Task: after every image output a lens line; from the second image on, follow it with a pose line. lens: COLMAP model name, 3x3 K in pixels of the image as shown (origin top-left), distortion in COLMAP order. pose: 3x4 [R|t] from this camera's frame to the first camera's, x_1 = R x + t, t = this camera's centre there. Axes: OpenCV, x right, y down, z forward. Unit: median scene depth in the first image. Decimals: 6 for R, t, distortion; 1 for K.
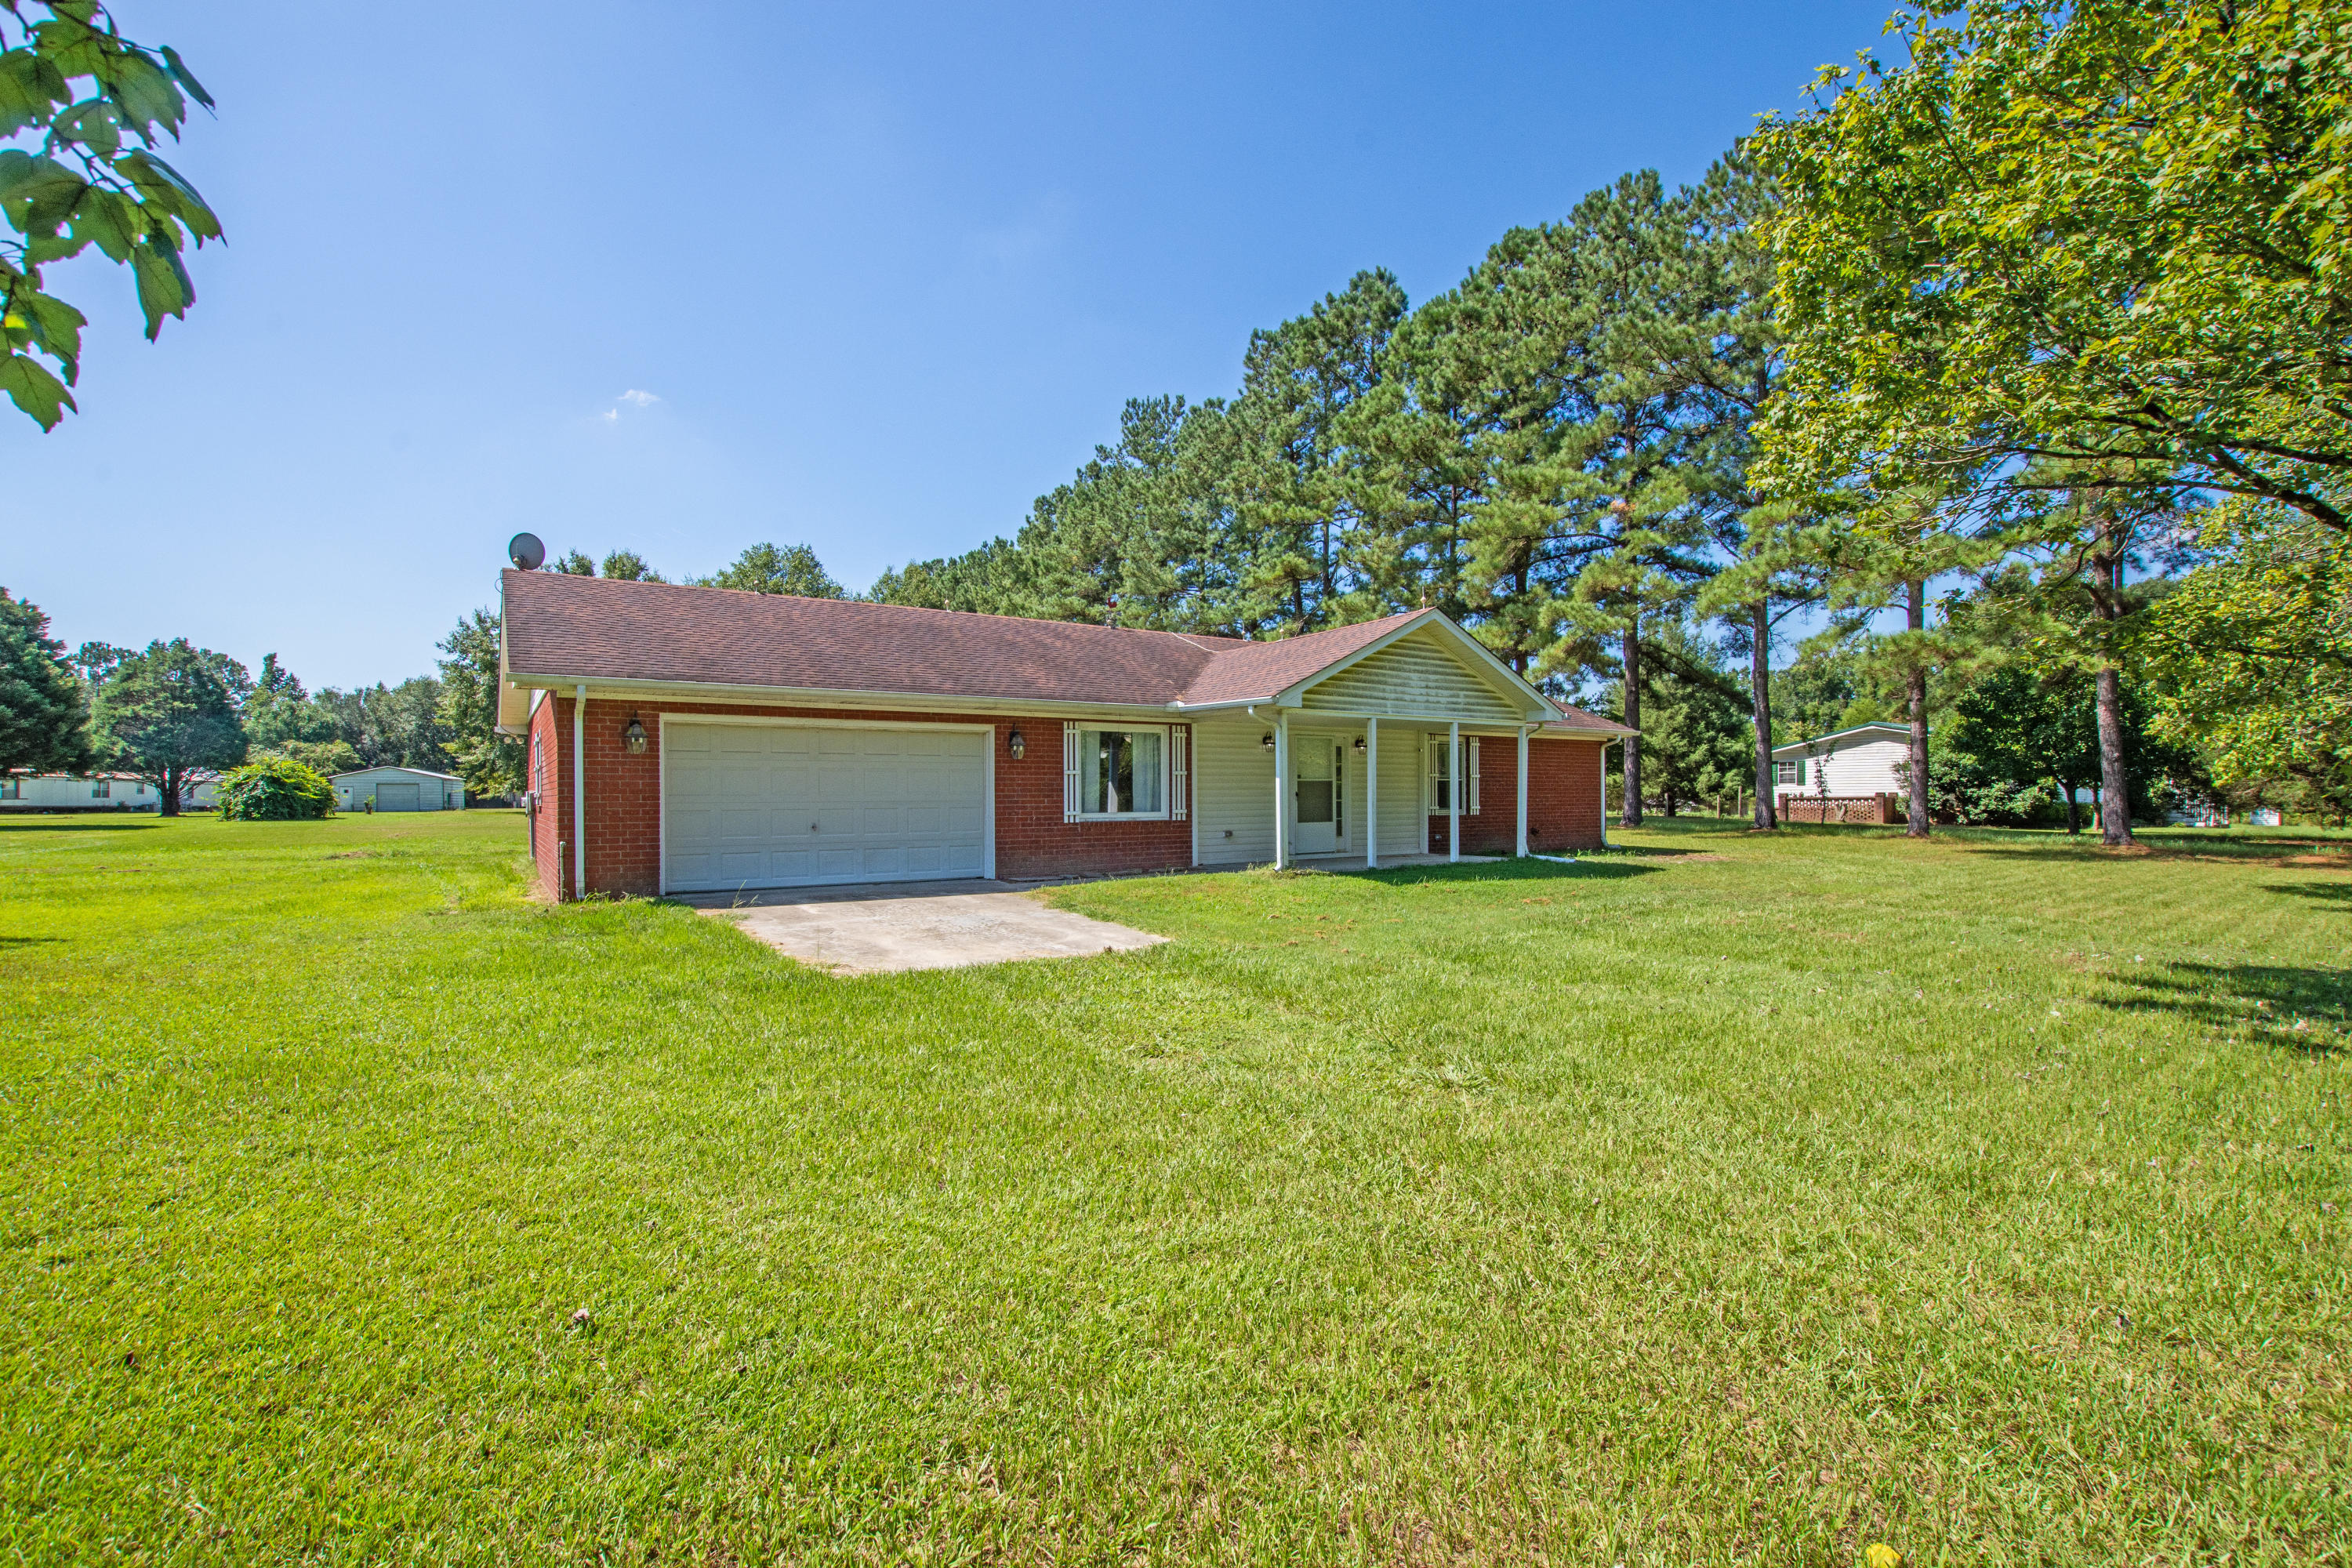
lens RADIAL K [[1031.1, 0, 1181.0], [0, 1031.1, 801.4], [0, 0, 1]] dist [-0.000060, 0.002749]
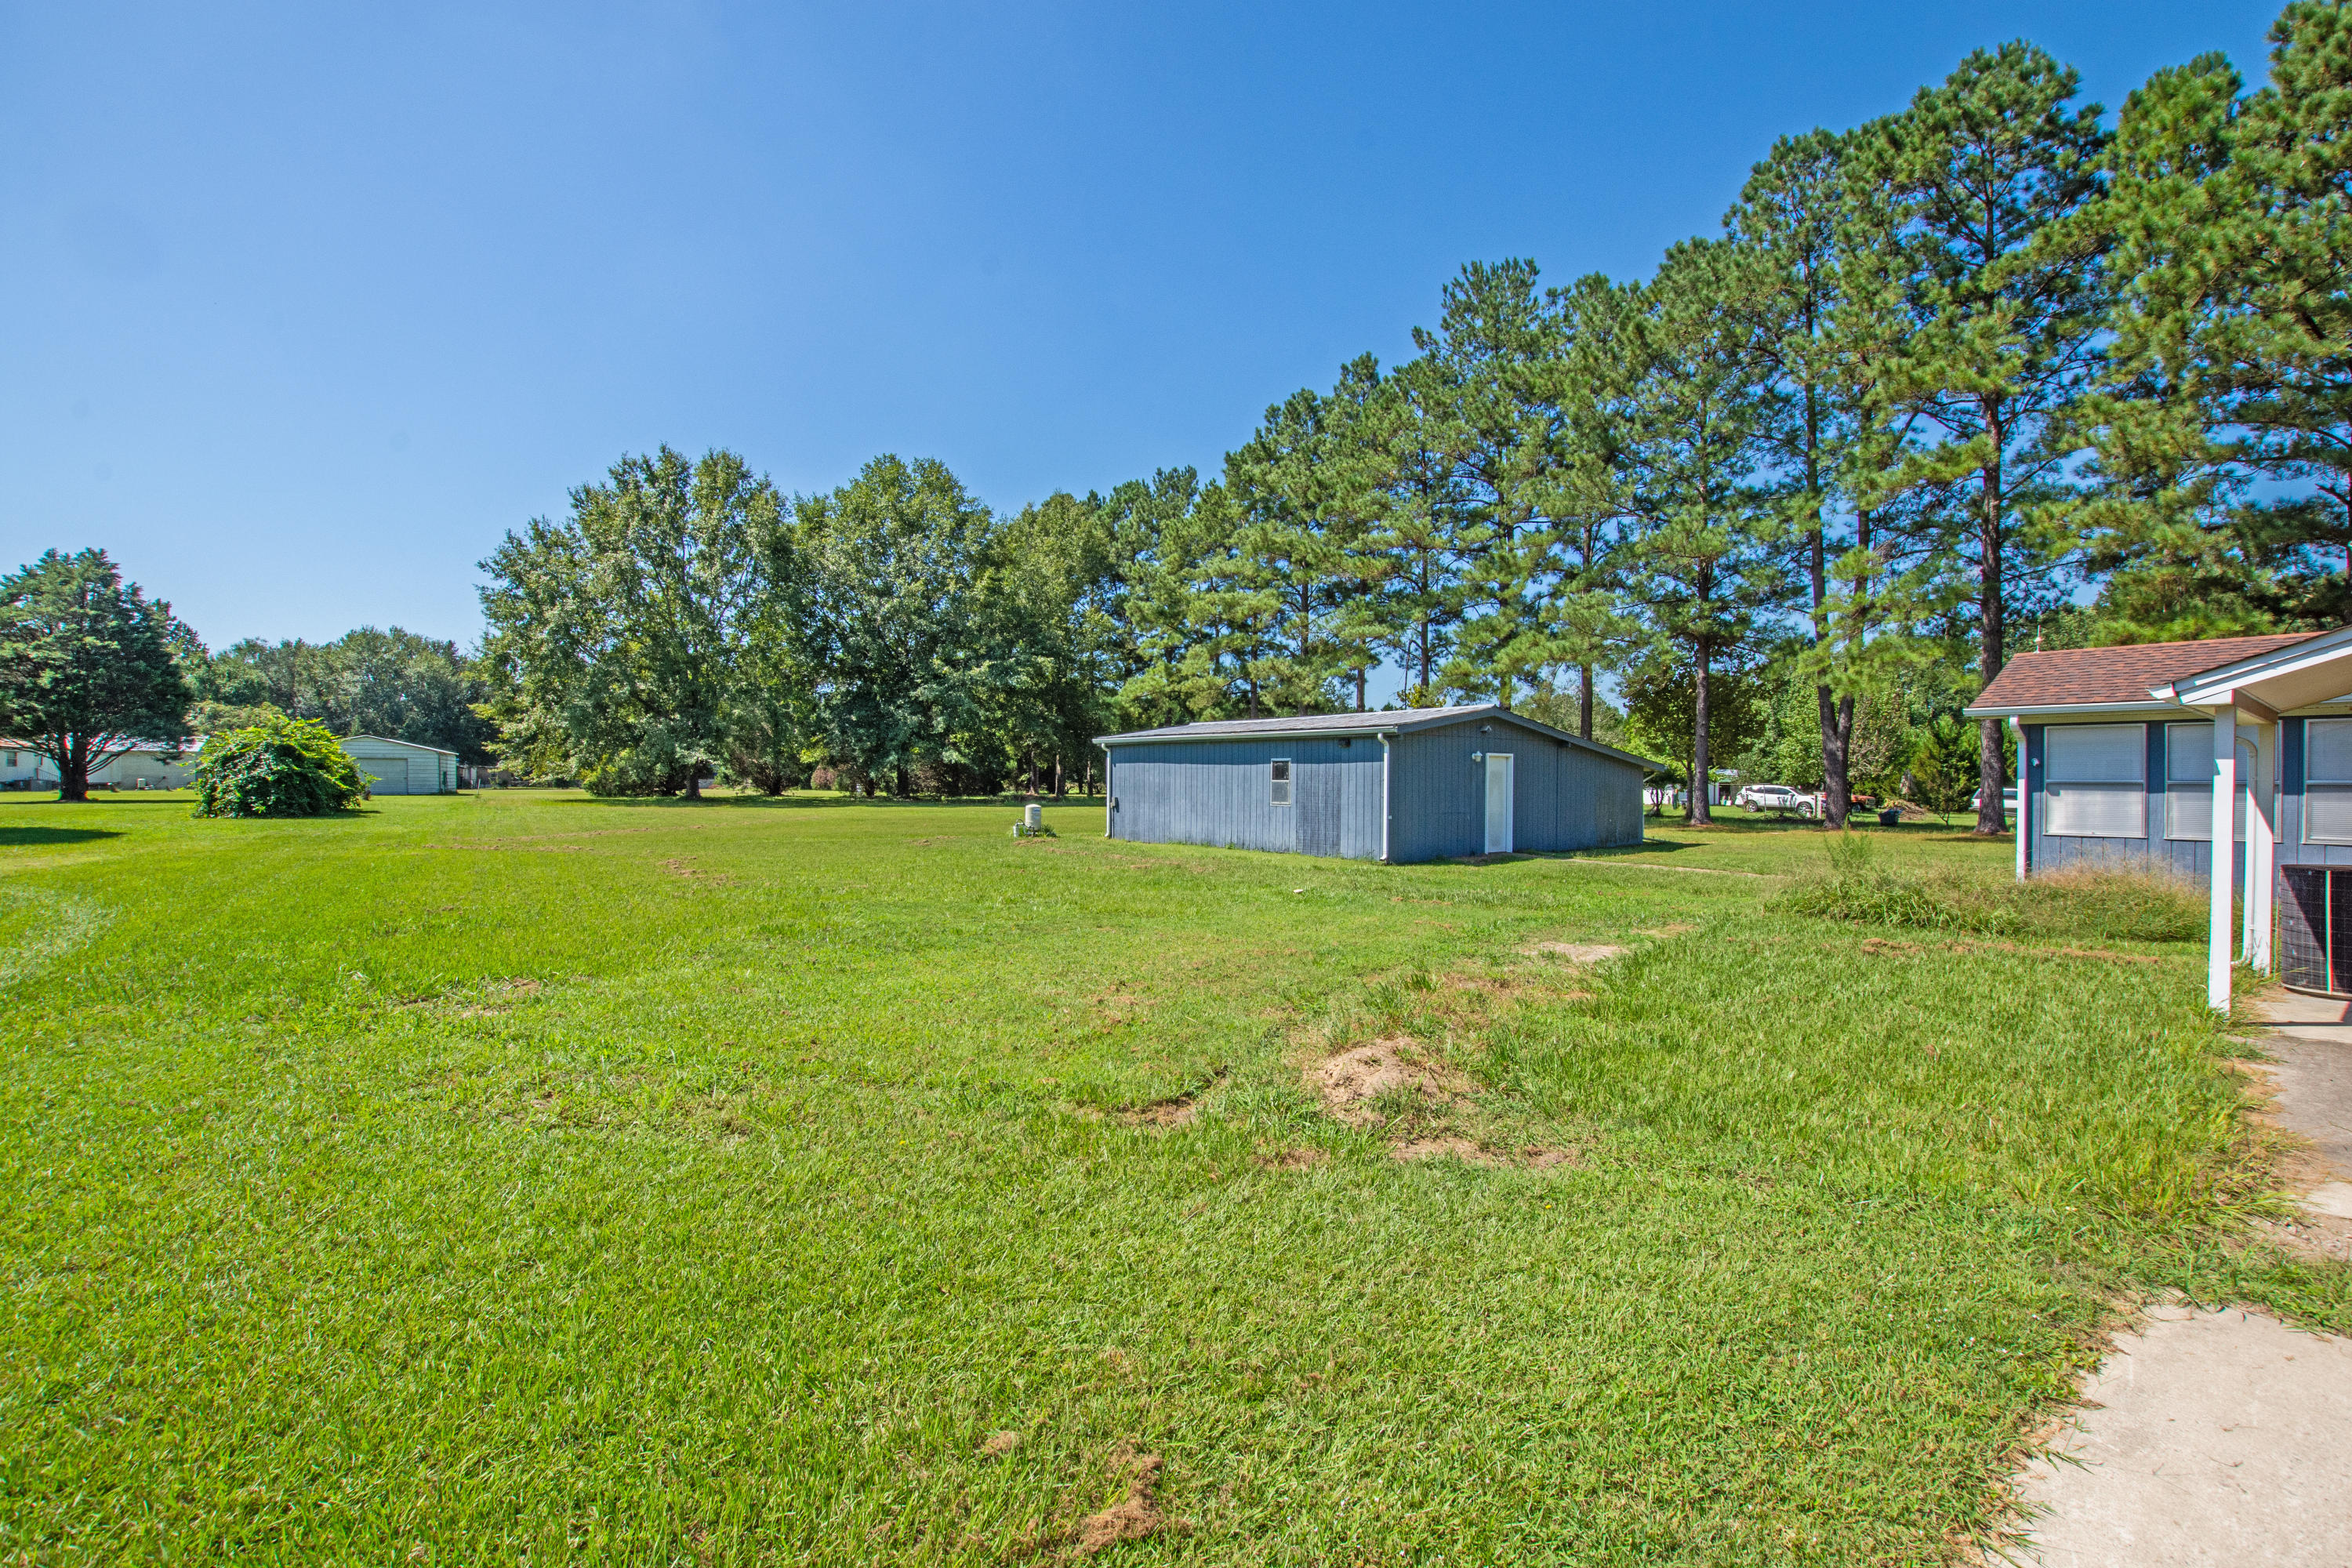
lens RADIAL K [[1031.1, 0, 1162.5], [0, 1031.1, 783.4], [0, 0, 1]] dist [-0.000060, 0.002749]
pose [[0.997820, 0.014181, 0.064457, -0.254202], [-0.013993, 0.999896, -0.003363, -0.004631], [-0.064498, 0.002454, 0.997915, 0.222424]]
